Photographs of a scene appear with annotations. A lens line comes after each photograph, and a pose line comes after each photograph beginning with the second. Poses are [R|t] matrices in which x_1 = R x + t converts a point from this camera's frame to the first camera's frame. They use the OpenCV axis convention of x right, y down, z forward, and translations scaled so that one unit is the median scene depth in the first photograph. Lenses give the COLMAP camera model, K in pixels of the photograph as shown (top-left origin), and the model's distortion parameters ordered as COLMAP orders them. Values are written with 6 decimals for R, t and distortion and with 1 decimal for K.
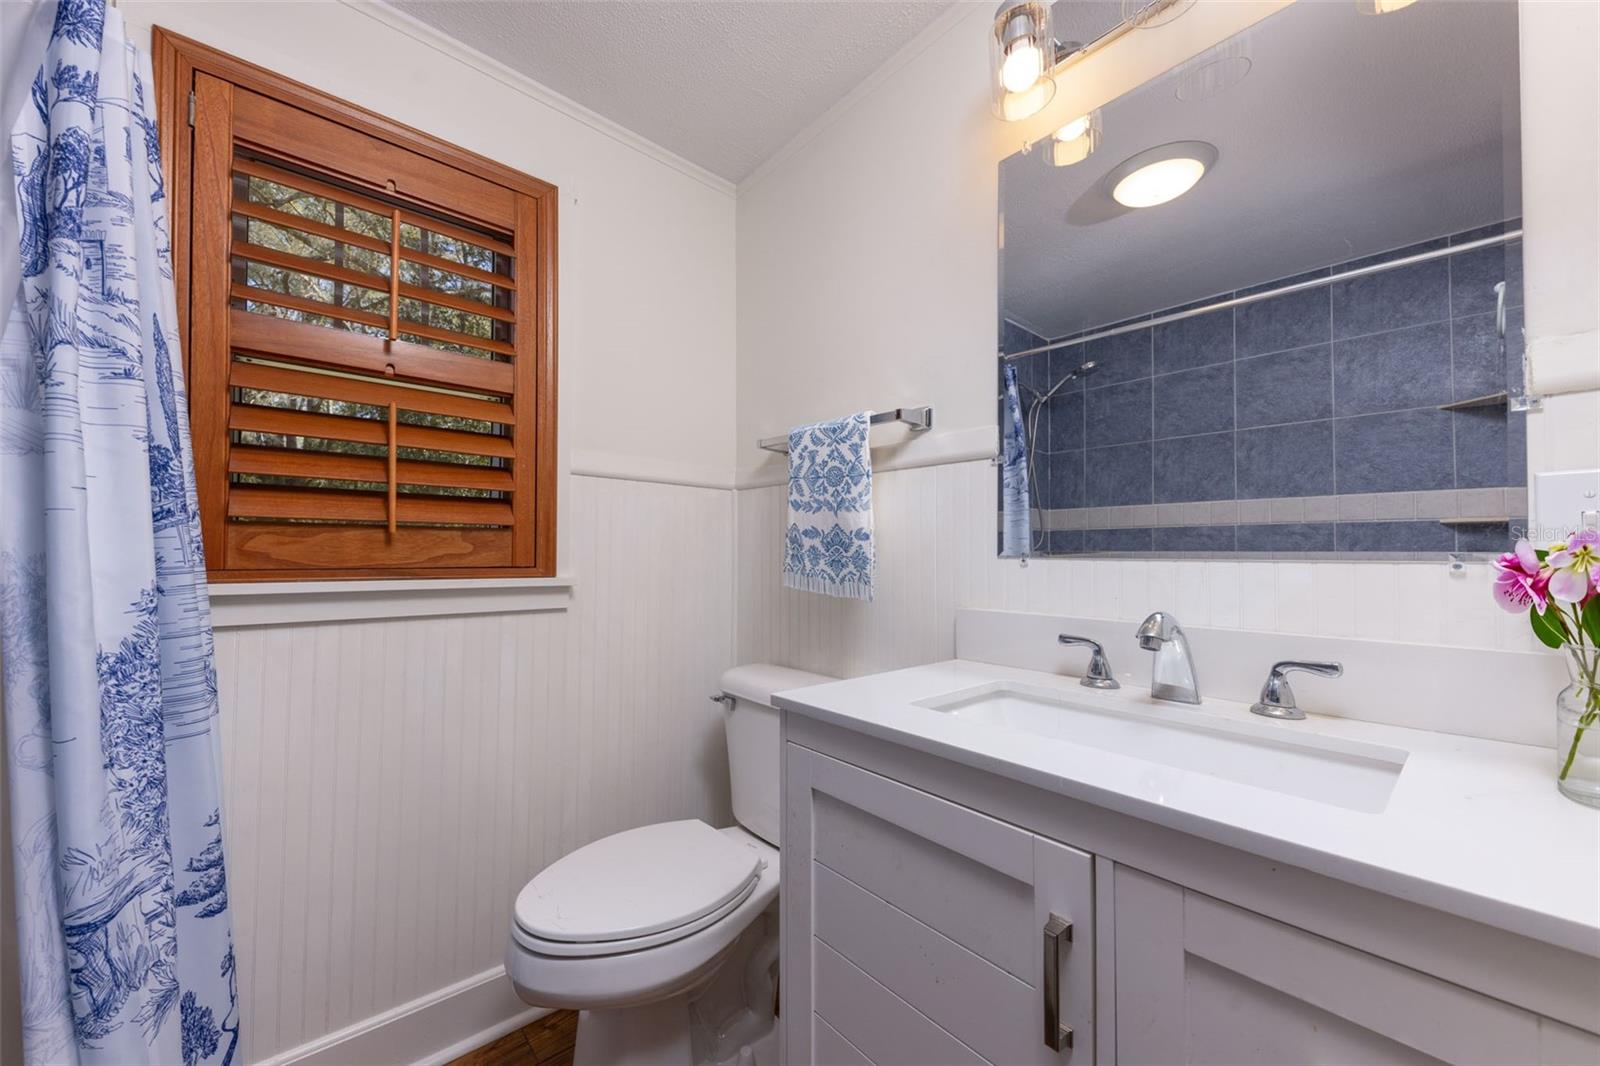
lens RADIAL K [[647.4, 0, 800.0], [0, 647.4, 533.0], [0, 0, 1]] dist [0.000138, -0.000099]
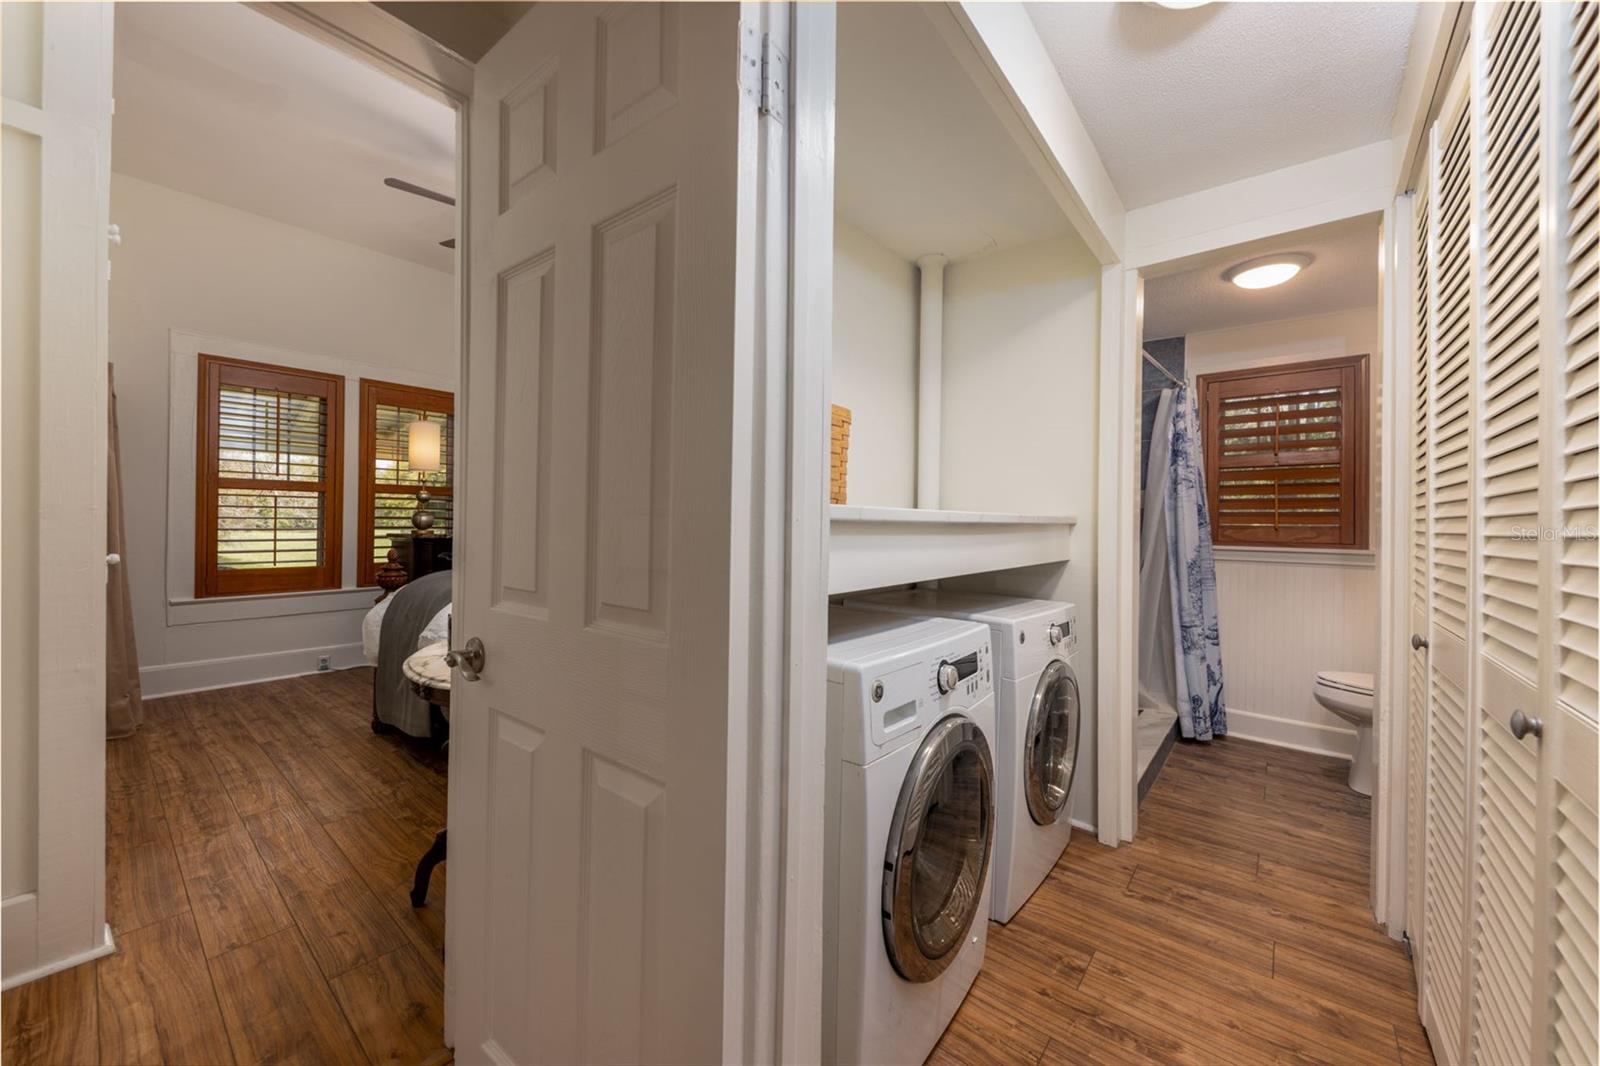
lens RADIAL K [[594.6, 0, 800.0], [0, 594.6, 533.0], [0, 0, 1]] dist [-0.002828, 0.000057]
pose [[0.202102, 0.003409, -0.979359, 1.816816], [0.014686, 0.999871, 0.006511, -0.037785], [0.979254, -0.015698, 0.202026, -1.869389]]
